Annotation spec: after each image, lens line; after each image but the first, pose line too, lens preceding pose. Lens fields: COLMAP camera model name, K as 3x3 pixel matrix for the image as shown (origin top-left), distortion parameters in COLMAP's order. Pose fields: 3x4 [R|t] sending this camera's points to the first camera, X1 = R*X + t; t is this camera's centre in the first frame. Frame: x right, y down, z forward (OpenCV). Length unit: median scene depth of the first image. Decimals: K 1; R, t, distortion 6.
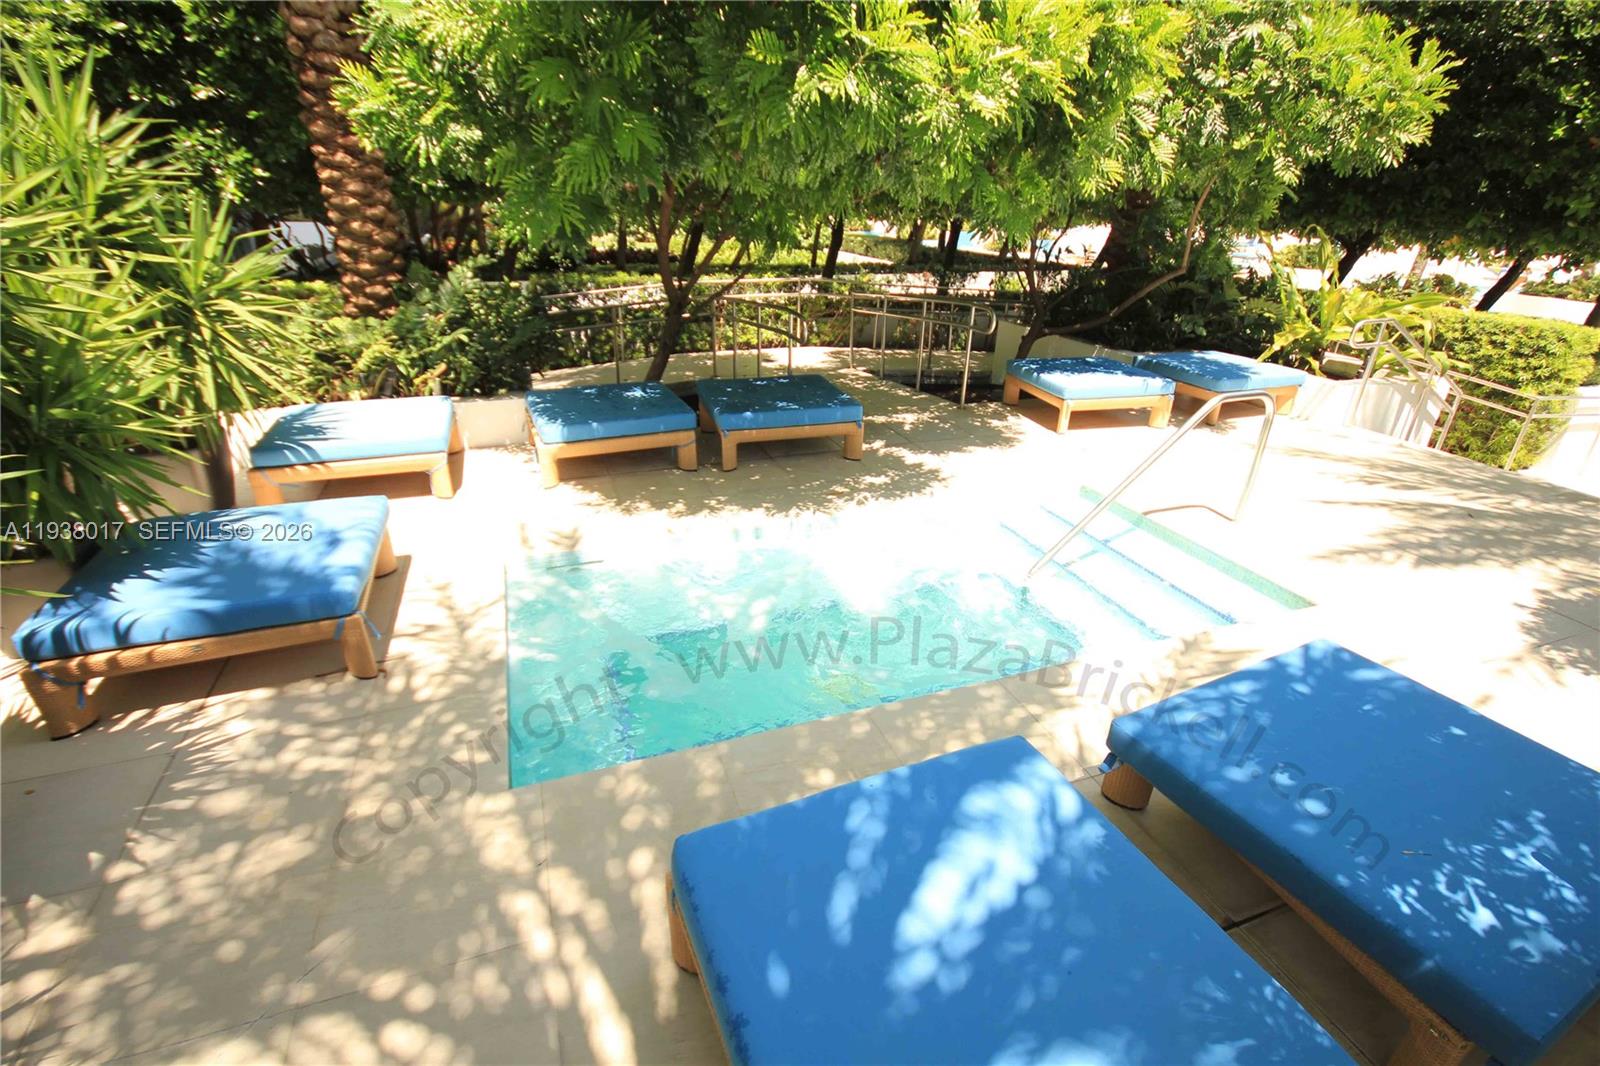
lens RADIAL K [[748.8, 0, 794.1], [0, 748.8, 537.1], [0, 0, 1]] dist [-0.000060, 0.000542]
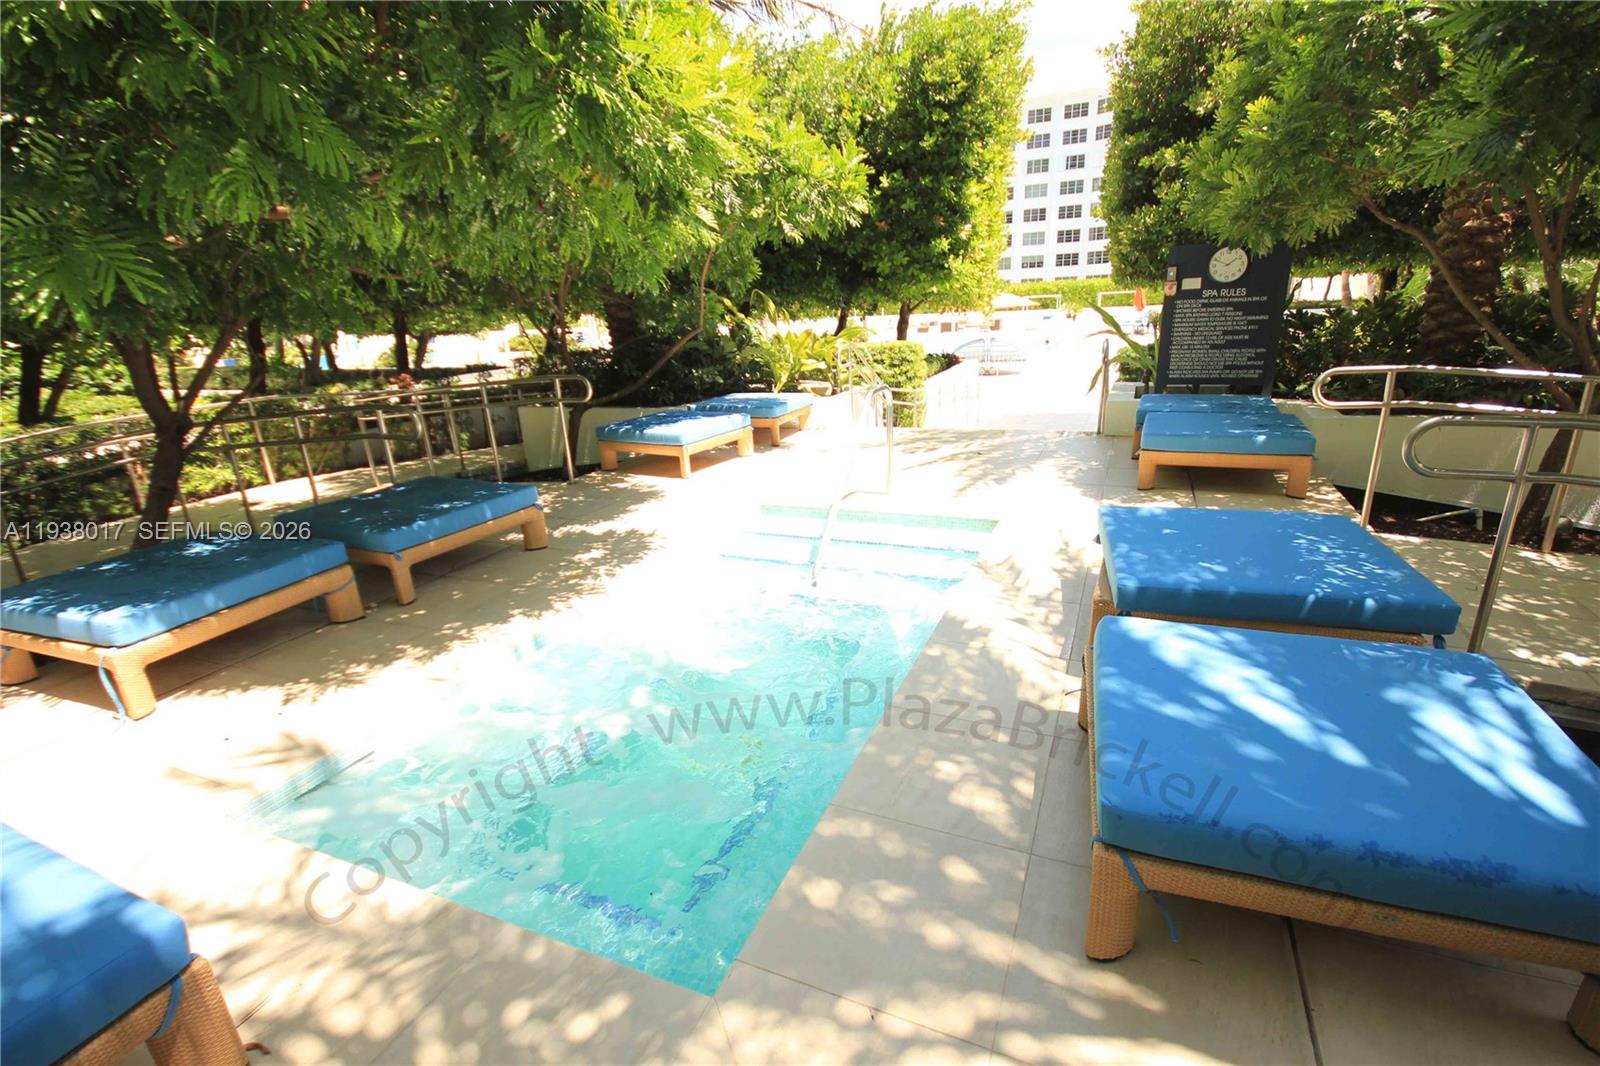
lens RADIAL K [[748.8, 0, 794.1], [0, 748.8, 537.1], [0, 0, 1]] dist [-0.000060, 0.000542]
pose [[0.687669, -0.270286, 0.673838, -0.335779], [0.362636, 0.931923, 0.003729, -0.011906], [-0.628973, 0.241794, 0.738870, 0.182389]]
